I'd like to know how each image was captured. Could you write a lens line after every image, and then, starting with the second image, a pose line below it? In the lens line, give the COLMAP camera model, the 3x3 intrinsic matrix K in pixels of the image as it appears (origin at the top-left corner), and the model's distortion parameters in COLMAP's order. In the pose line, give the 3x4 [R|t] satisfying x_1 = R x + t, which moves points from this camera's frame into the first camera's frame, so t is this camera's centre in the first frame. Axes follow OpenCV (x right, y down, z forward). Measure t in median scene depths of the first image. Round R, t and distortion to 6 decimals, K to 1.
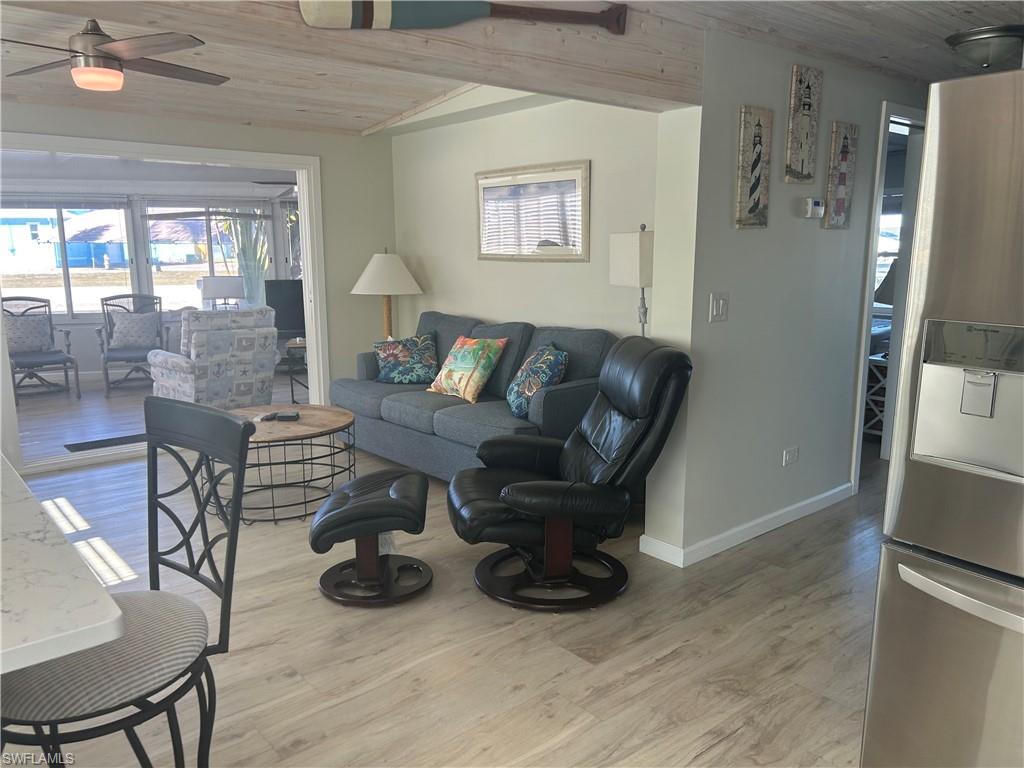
lens RADIAL K [[775.8, 0, 505.6], [0, 775.8, 390.2], [0, 0, 1]] dist [0.076134, -0.080470]
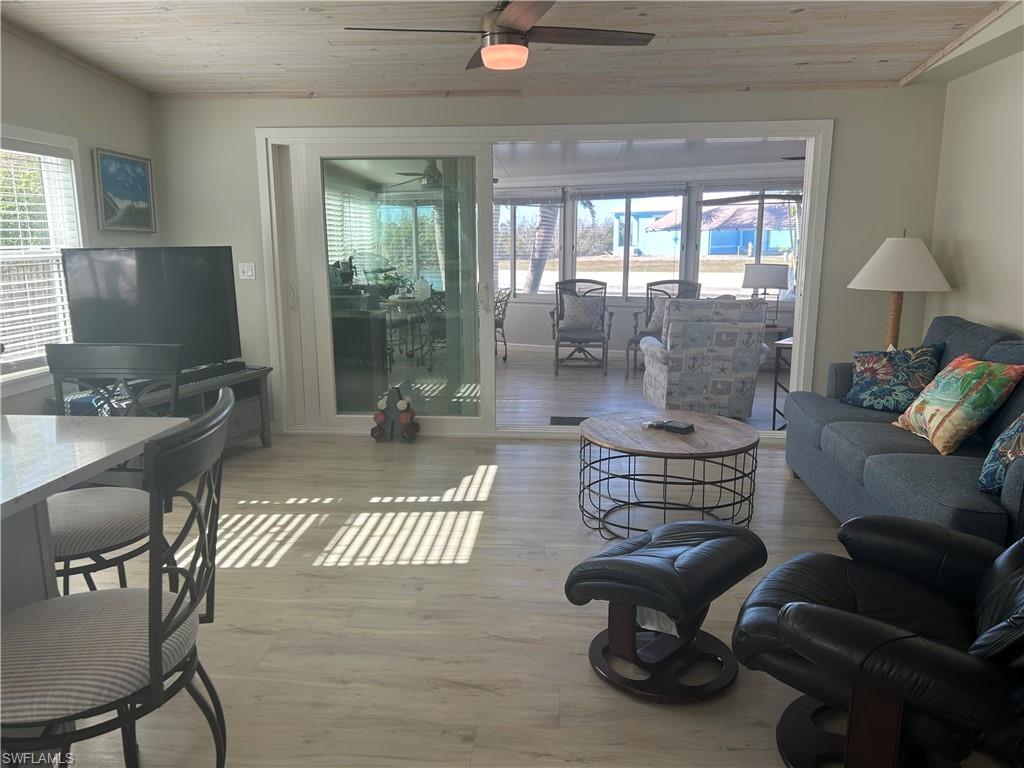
lens RADIAL K [[775.8, 0, 507.8], [0, 775.8, 390.1], [0, 0, 1]] dist [0.076134, -0.080470]
pose [[0.712110, 0.137756, -0.688420, 0.123234], [-0.128035, 0.989599, 0.065583, -0.028138], [0.690294, 0.041439, 0.722341, 0.181934]]
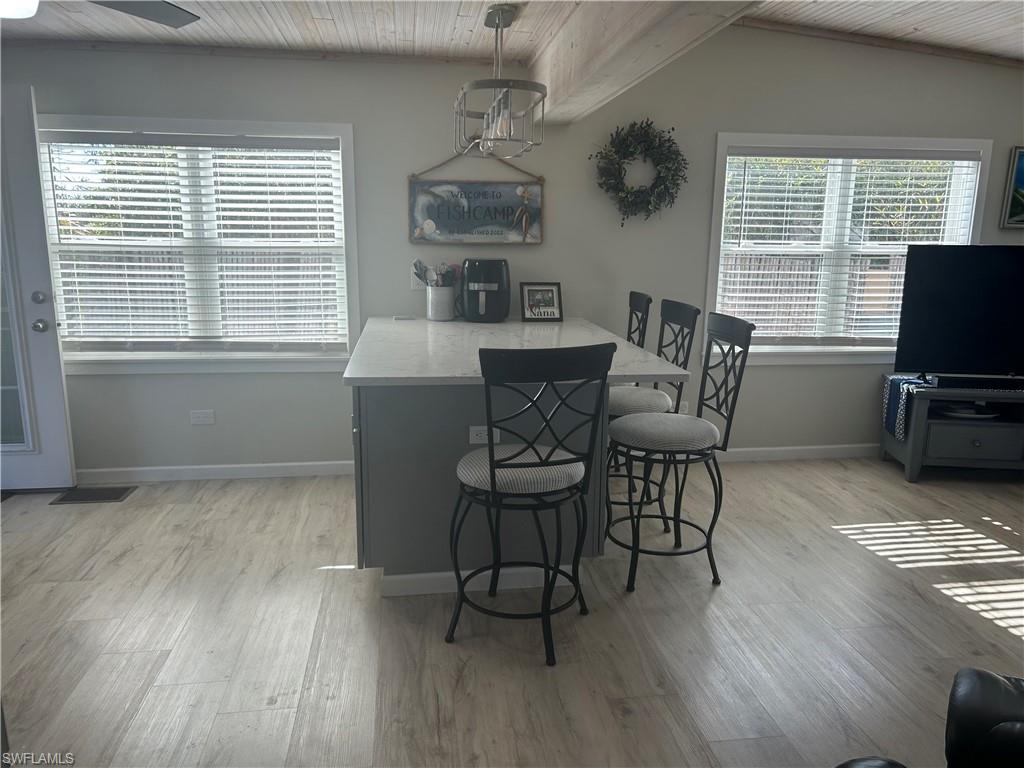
lens RADIAL K [[775.8, 0, 512.5], [0, 775.8, 389.0], [0, 0, 1]] dist [0.076134, -0.080470]
pose [[-0.529411, 0.175485, -0.830017, 0.227298], [-0.160823, 0.939873, 0.301289, -0.089597], [0.832983, 0.292992, -0.469357, 0.470324]]
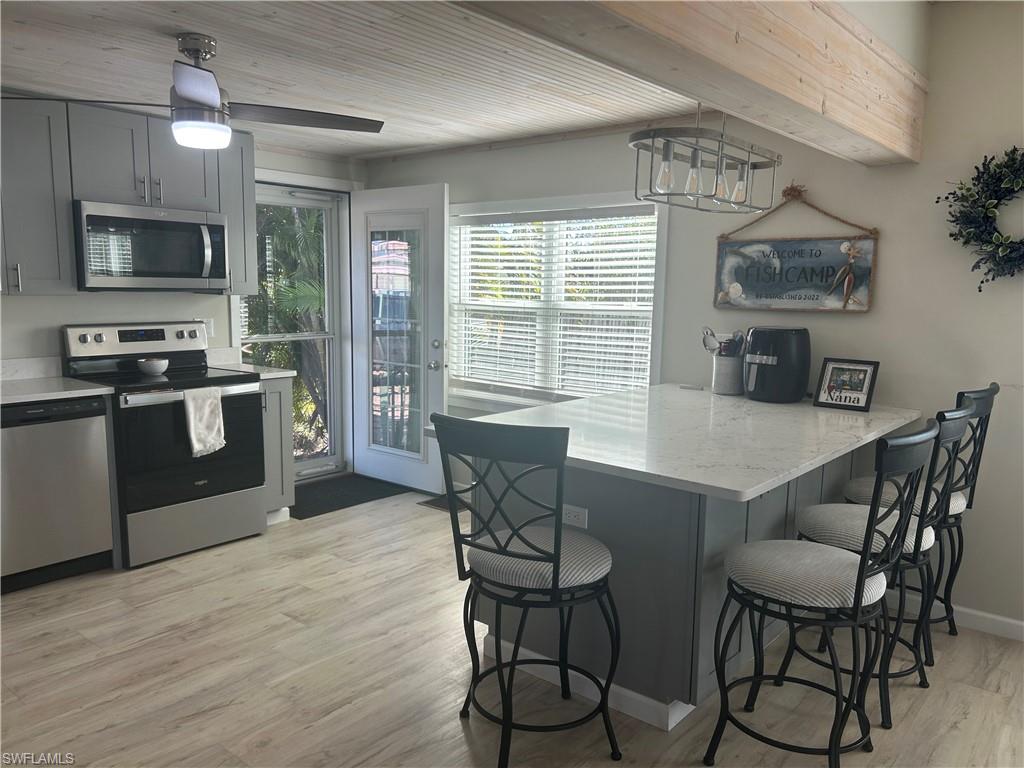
lens RADIAL K [[775.8, 0, 521.7], [0, 775.8, 392.2], [0, 0, 1]] dist [0.076134, -0.080470]
pose [[-0.982886, 0.021151, -0.182996, -0.030372], [-0.038710, 0.947492, 0.317429, -0.117643], [0.180101, 0.319080, -0.930458, 0.609855]]
